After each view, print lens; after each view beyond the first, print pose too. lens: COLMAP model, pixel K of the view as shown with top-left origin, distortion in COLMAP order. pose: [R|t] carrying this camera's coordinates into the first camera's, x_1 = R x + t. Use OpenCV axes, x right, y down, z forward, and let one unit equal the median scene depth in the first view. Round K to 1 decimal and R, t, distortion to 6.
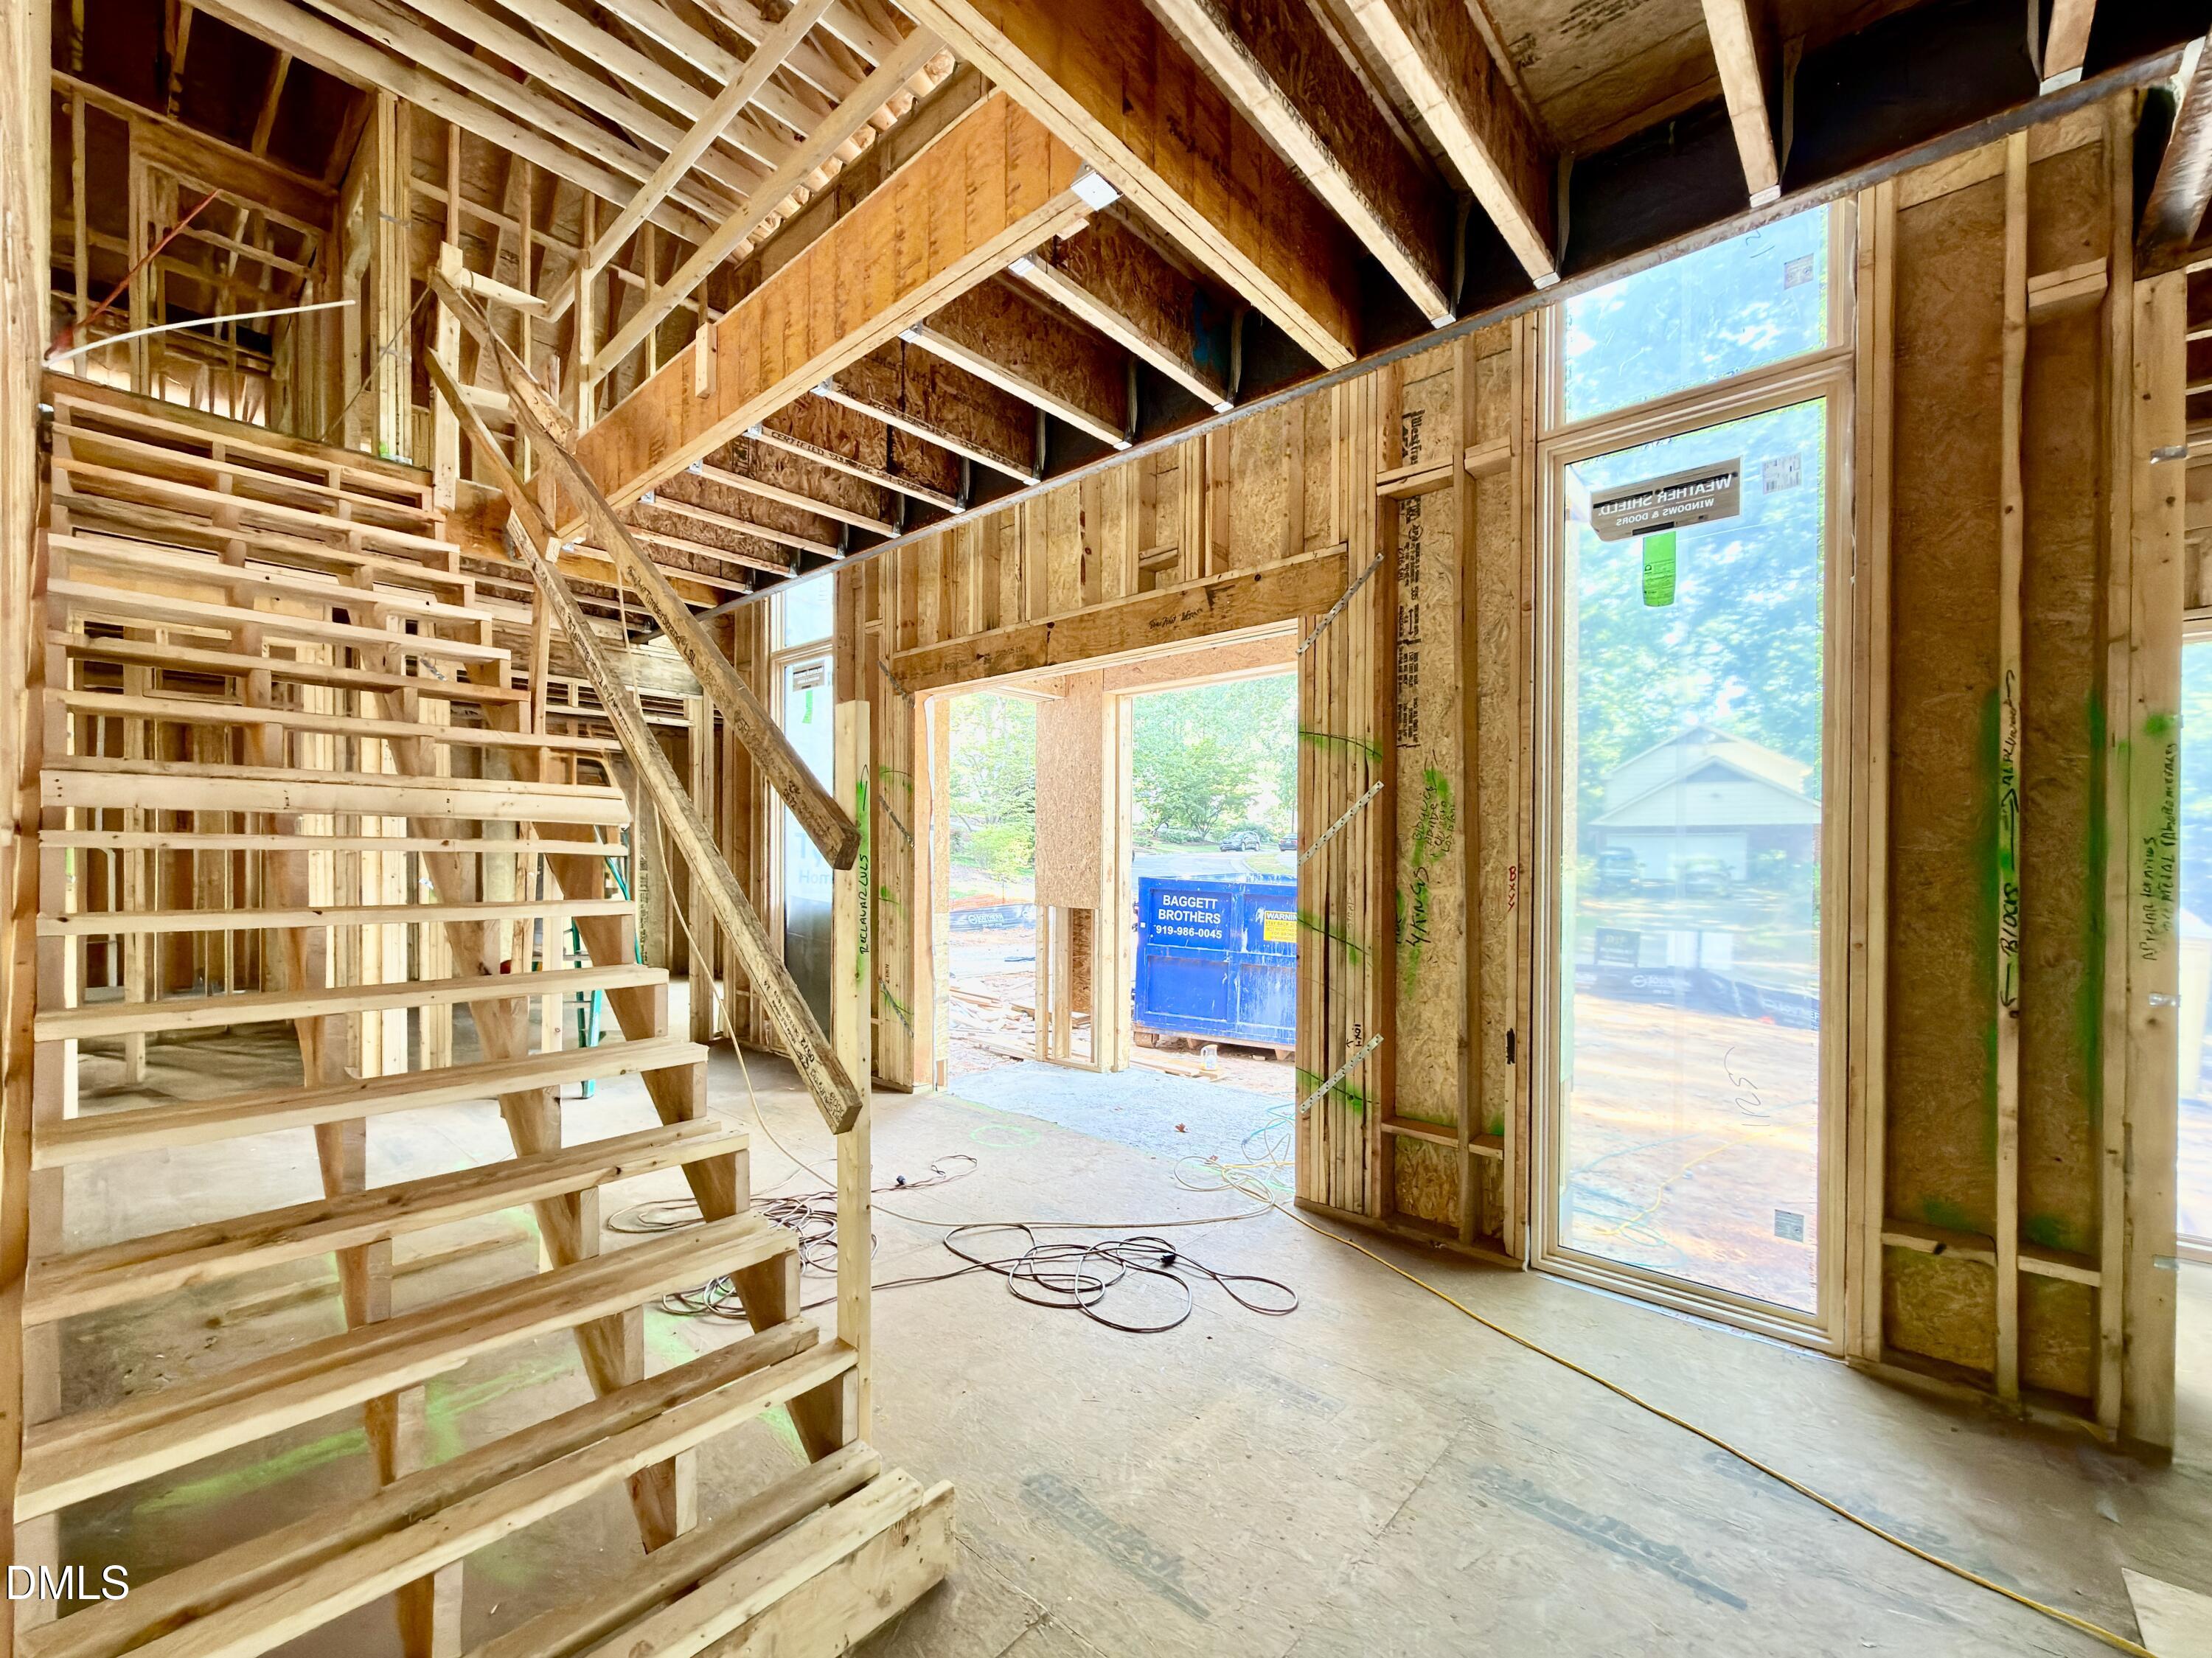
lens RADIAL K [[899.7, 0, 1103.3], [0, 899.7, 855.7], [0, 0, 1]] dist [-0.000408, -0.000003]
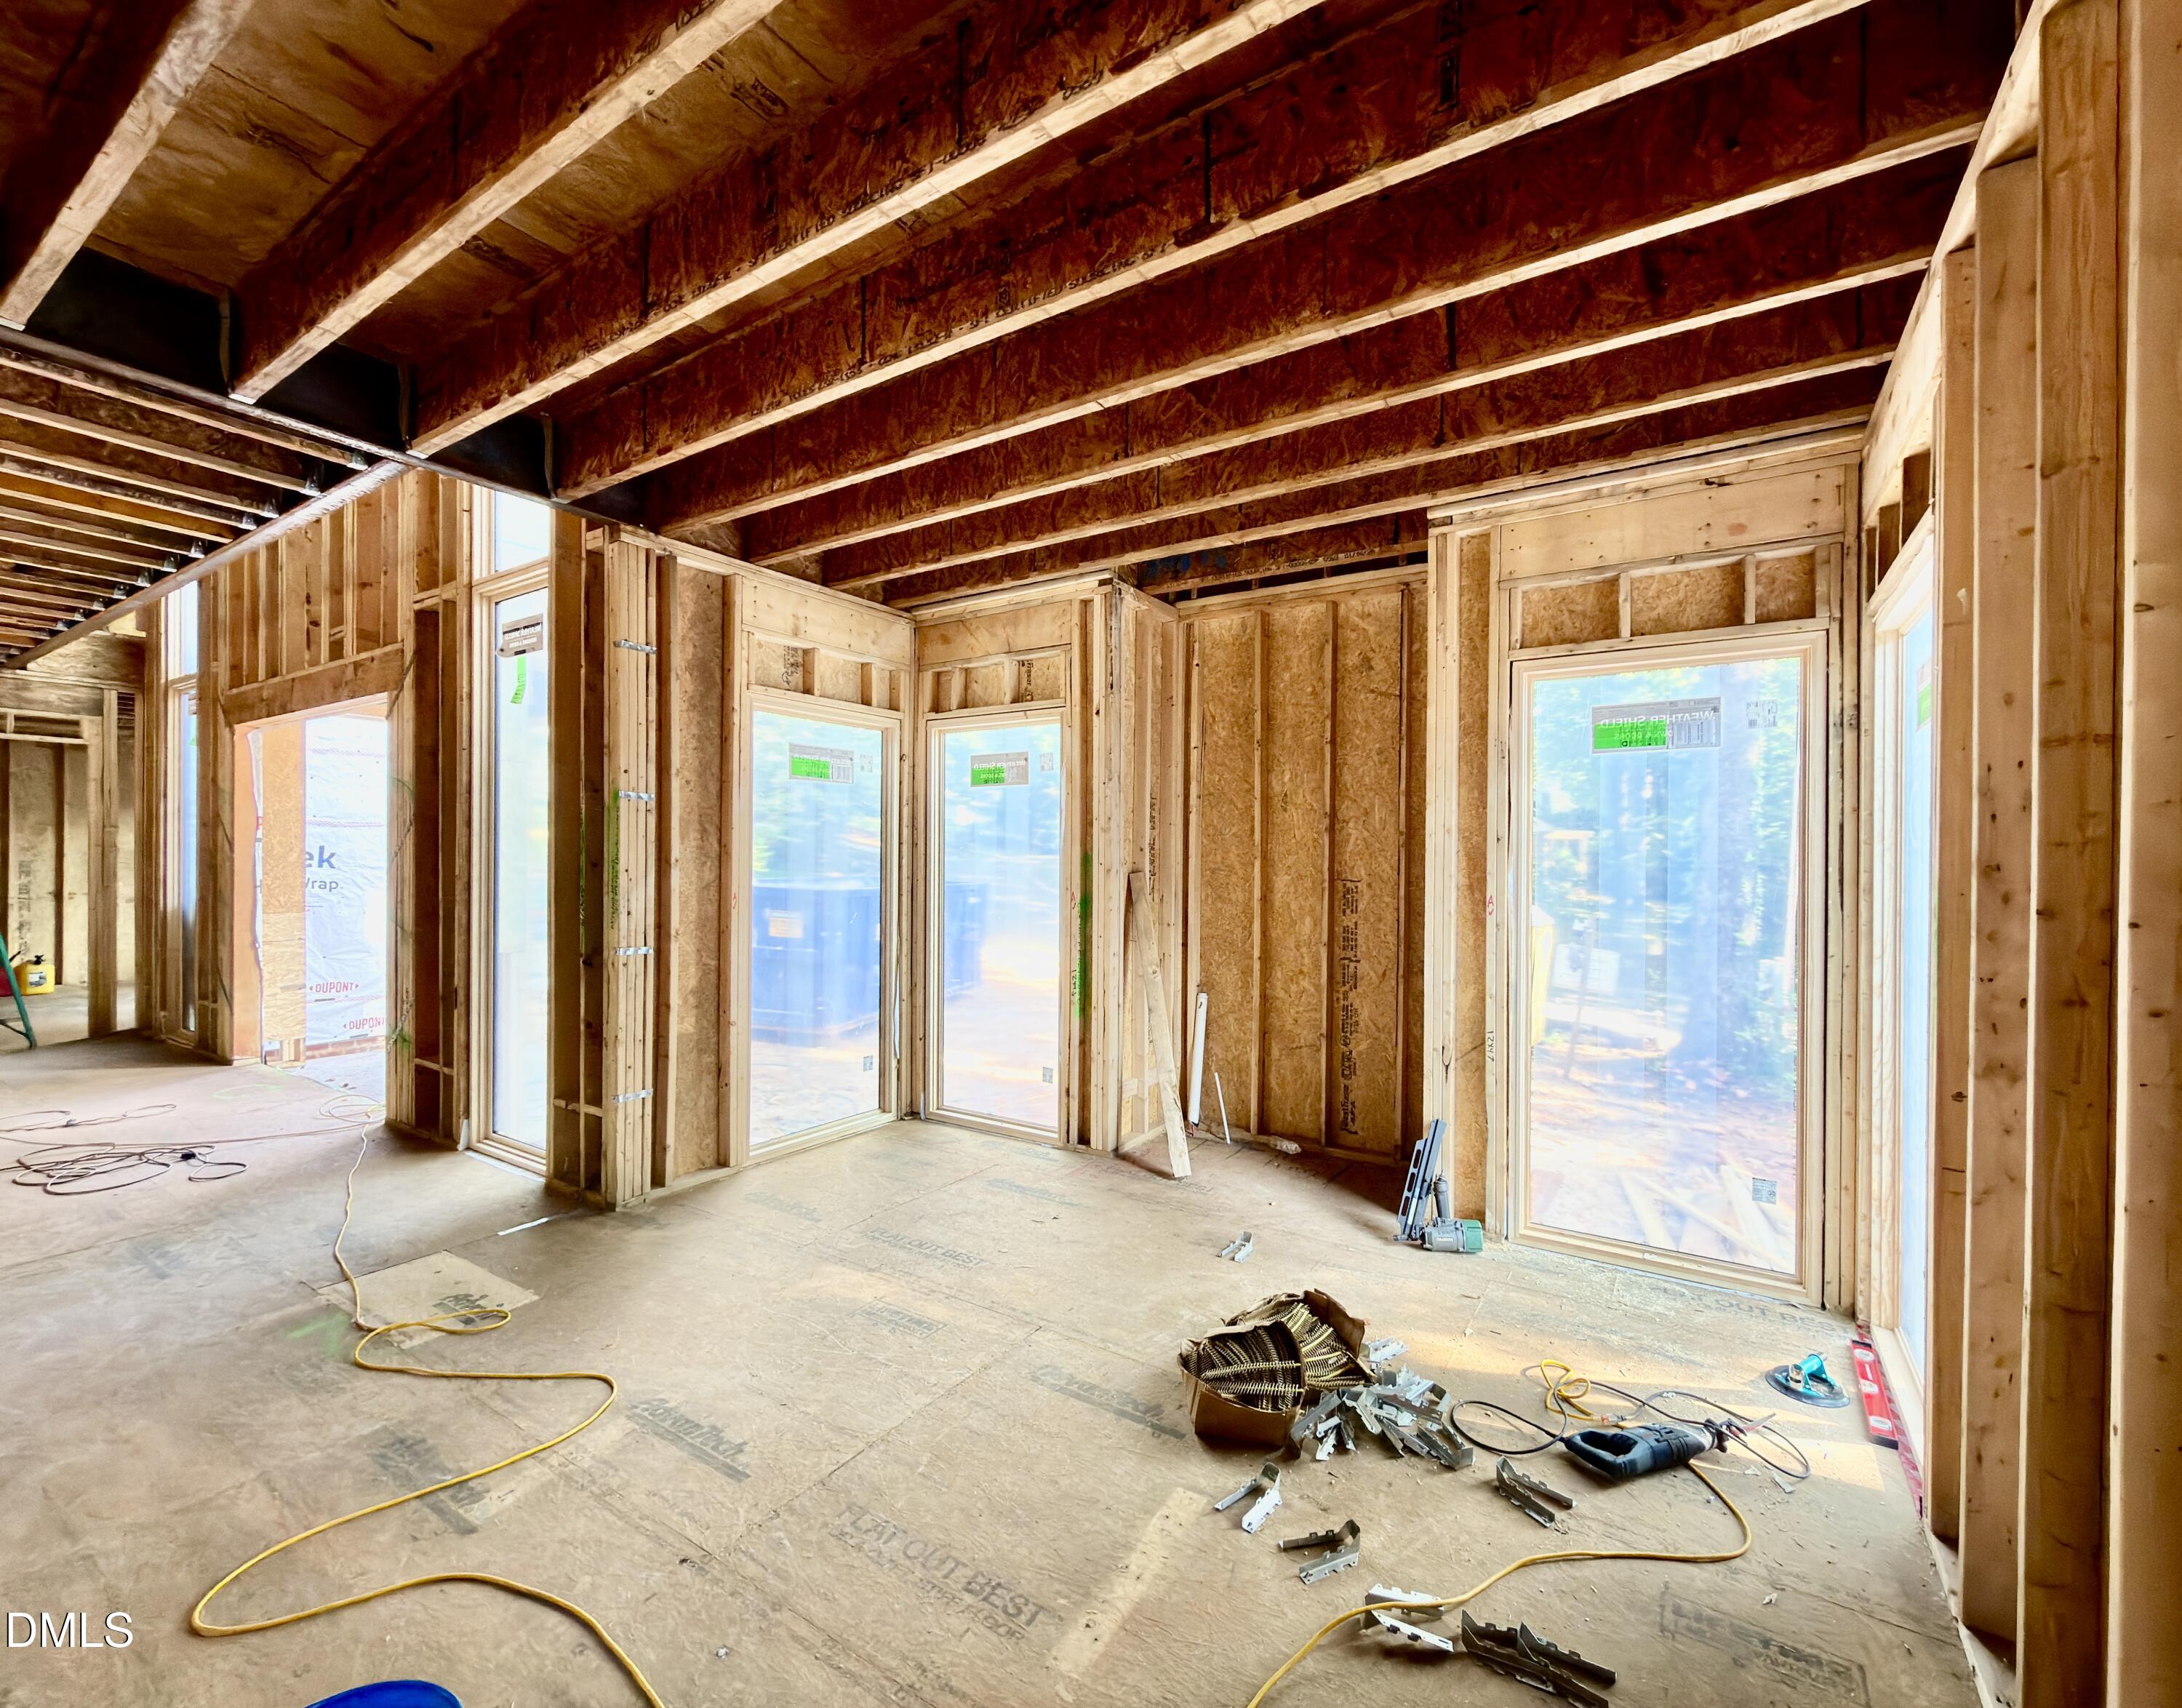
lens RADIAL K [[897.4, 0, 1091.0], [0, 897.4, 854.0], [0, 0, 1]] dist [0.000367, 0.000190]
pose [[0.986120, 0.002686, 0.166015, 0.851764], [-0.001843, 0.999985, -0.005230, -0.010627], [-0.166026, 0.004851, 0.986109, -0.422408]]
